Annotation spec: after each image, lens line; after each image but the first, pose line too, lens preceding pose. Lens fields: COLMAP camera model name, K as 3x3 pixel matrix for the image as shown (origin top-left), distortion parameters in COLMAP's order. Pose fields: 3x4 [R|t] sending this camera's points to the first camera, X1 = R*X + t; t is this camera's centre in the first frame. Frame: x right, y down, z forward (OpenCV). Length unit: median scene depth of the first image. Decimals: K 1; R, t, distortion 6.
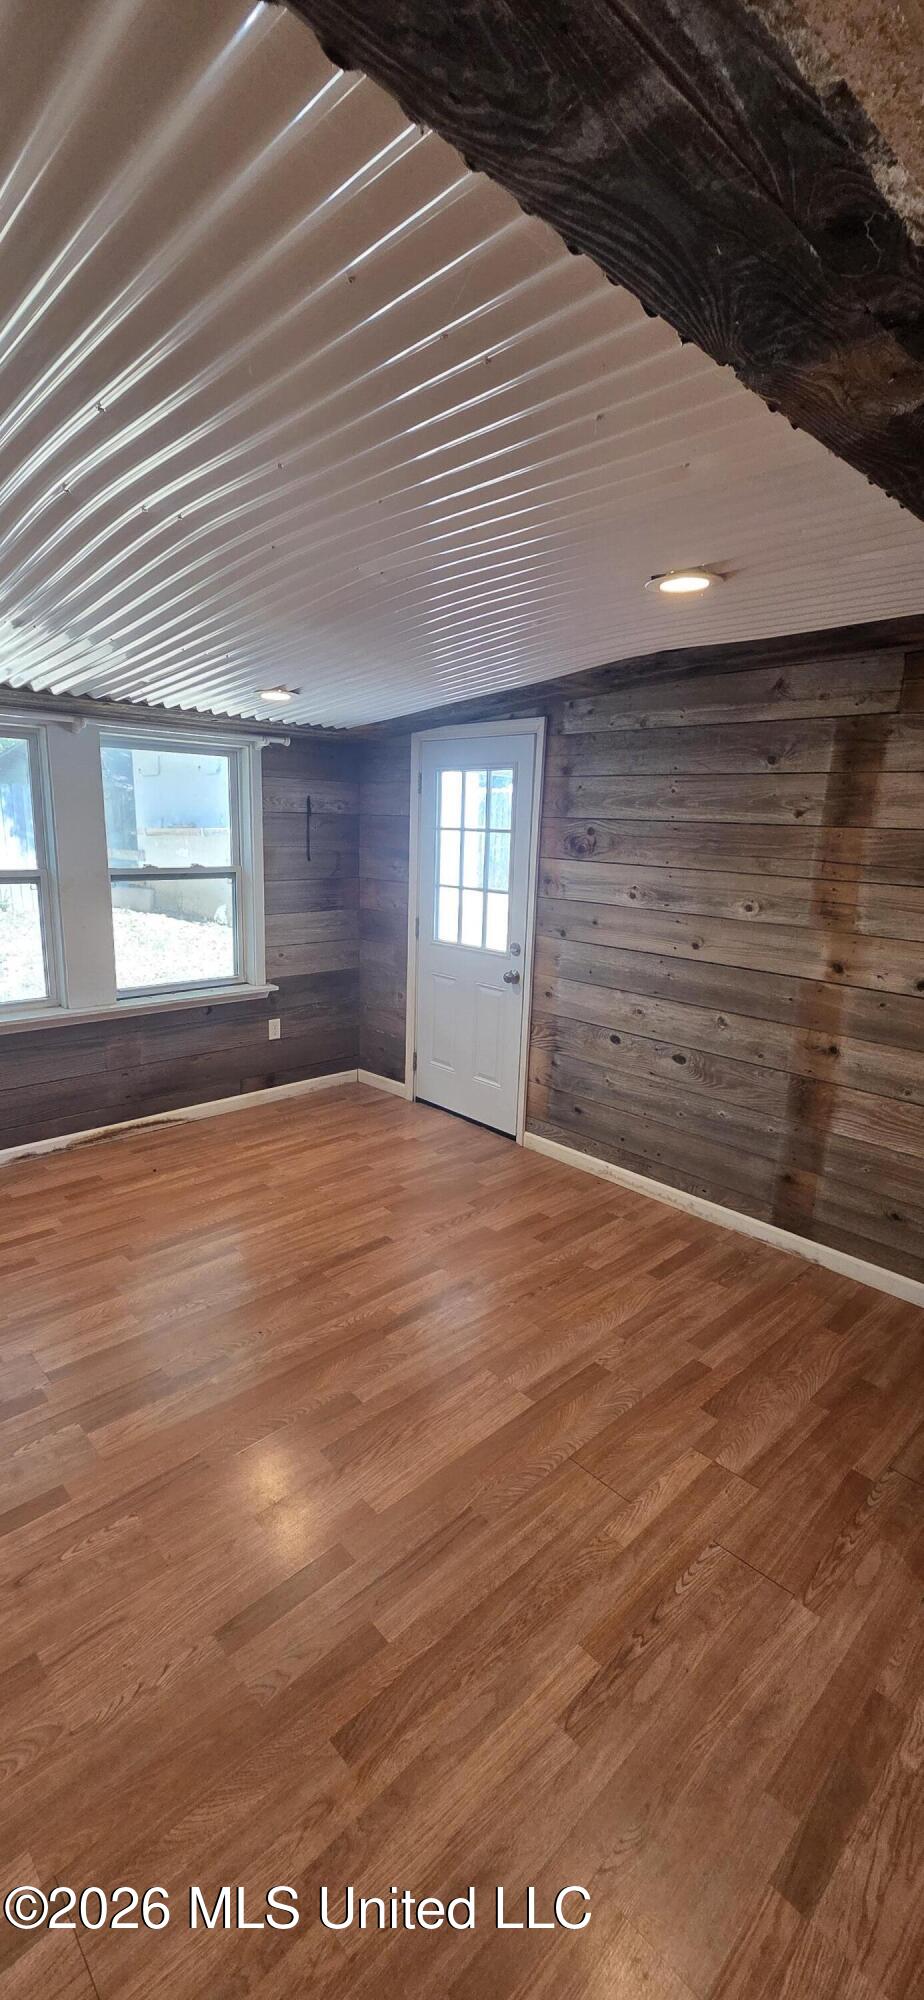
lens RADIAL K [[815.8, 0, 443.6], [0, 815.8, 997.4], [0, 0, 1]] dist [-0.000676, -0.000331]
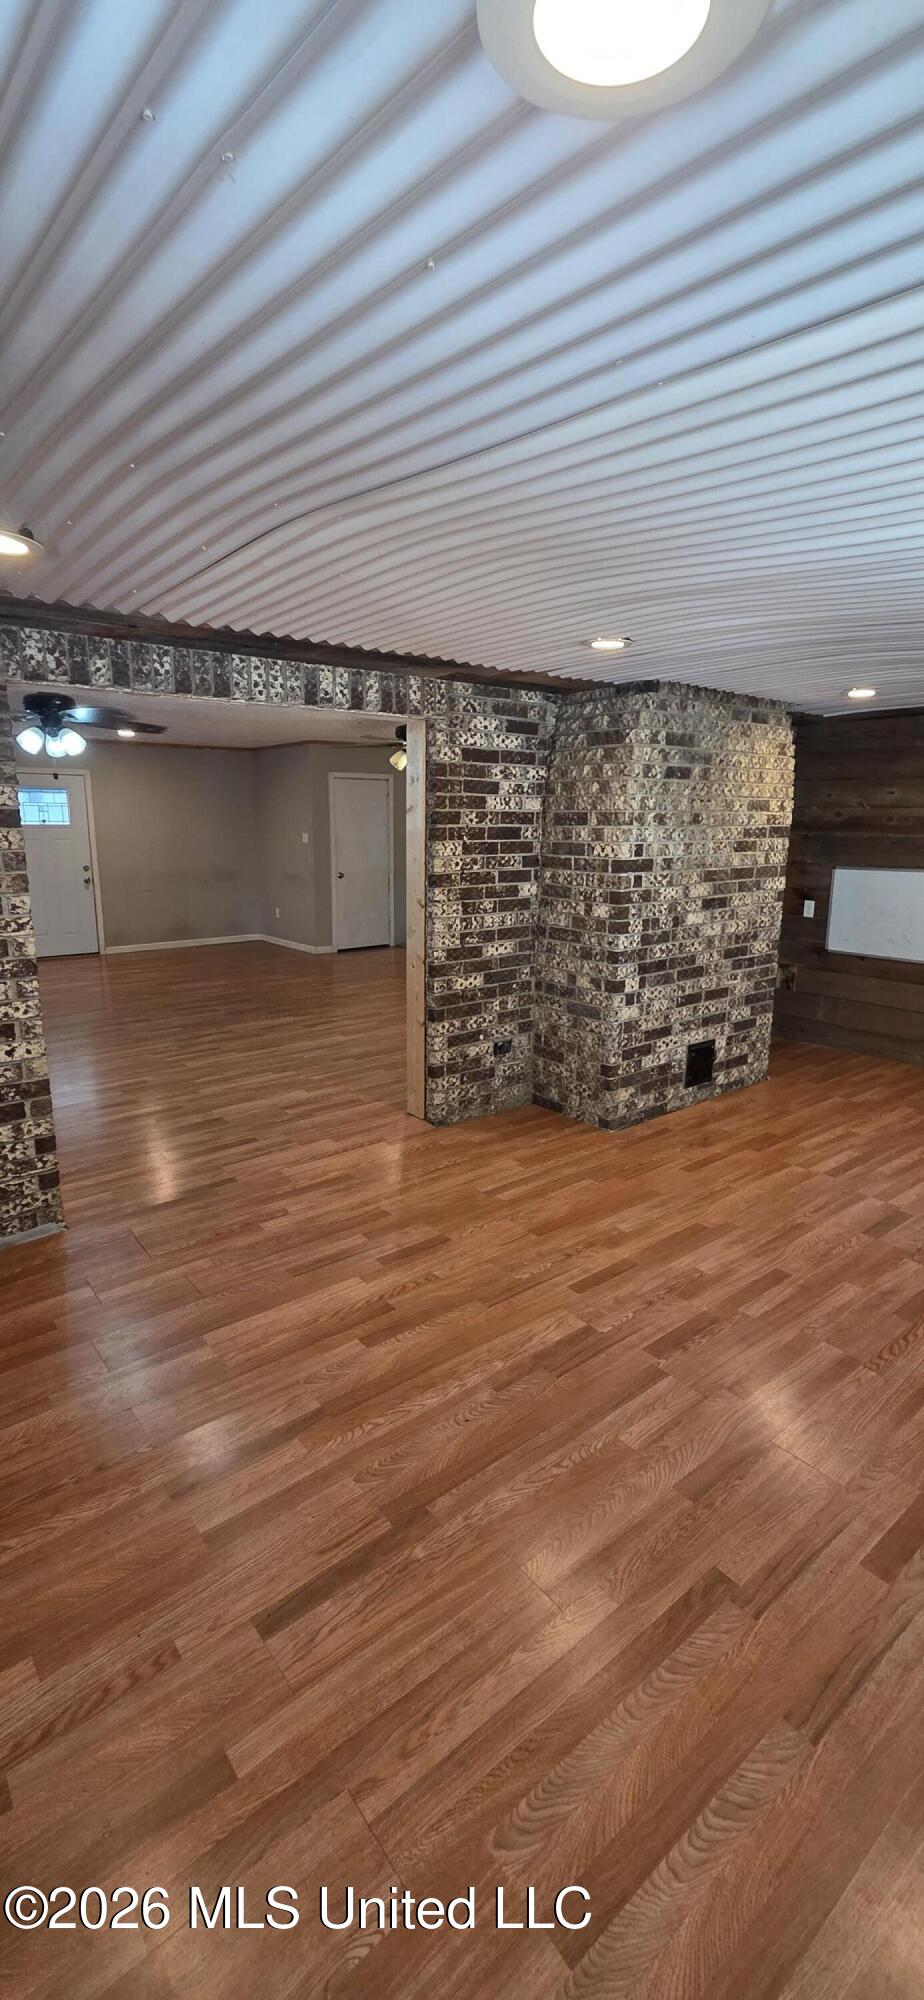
lens RADIAL K [[815.8, 0, 443.6], [0, 815.8, 997.4], [0, 0, 1]] dist [-0.000676, -0.000331]
pose [[-0.995322, -0.053234, 0.080621, -0.239763], [-0.013815, 0.904343, 0.426584, -0.336921], [-0.095618, 0.423474, -0.900848, 1.534407]]
